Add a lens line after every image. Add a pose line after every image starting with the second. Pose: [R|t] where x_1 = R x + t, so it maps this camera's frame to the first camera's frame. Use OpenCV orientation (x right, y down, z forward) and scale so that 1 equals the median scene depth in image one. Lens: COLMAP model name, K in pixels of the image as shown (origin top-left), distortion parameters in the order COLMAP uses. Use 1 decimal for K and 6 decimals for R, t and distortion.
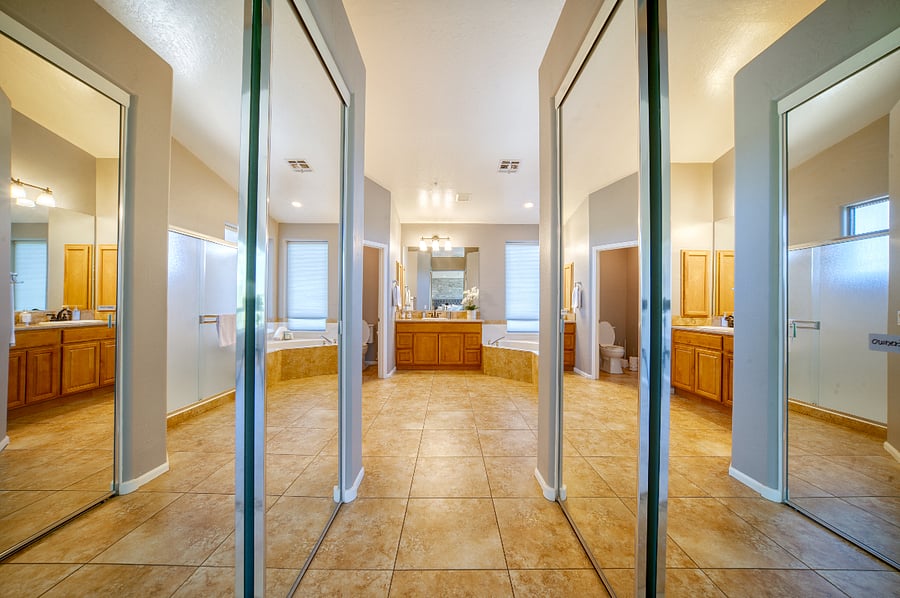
lens RADIAL K [[359.2, 0, 450.3], [0, 359.2, 301.4], [0, 0, 1]] dist [-0.008397, 0.000911]
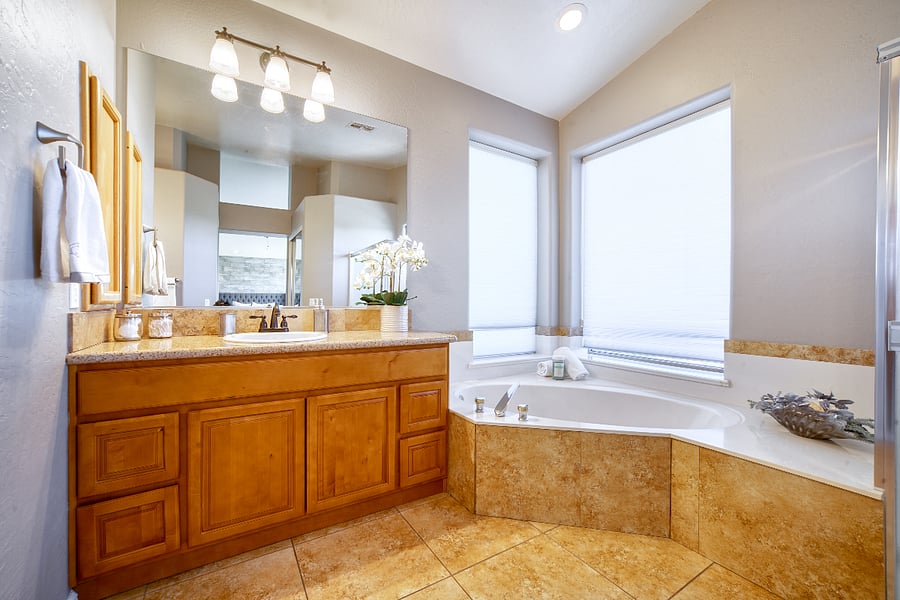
lens RADIAL K [[359.2, 0, 449.5], [0, 359.2, 307.0], [0, 0, 1]] dist [-0.008397, 0.000911]
pose [[0.845361, -0.002689, 0.534189, -0.082160], [-0.004009, 0.999927, 0.011377, 0.022943], [-0.534180, -0.011759, 0.845289, 0.723844]]
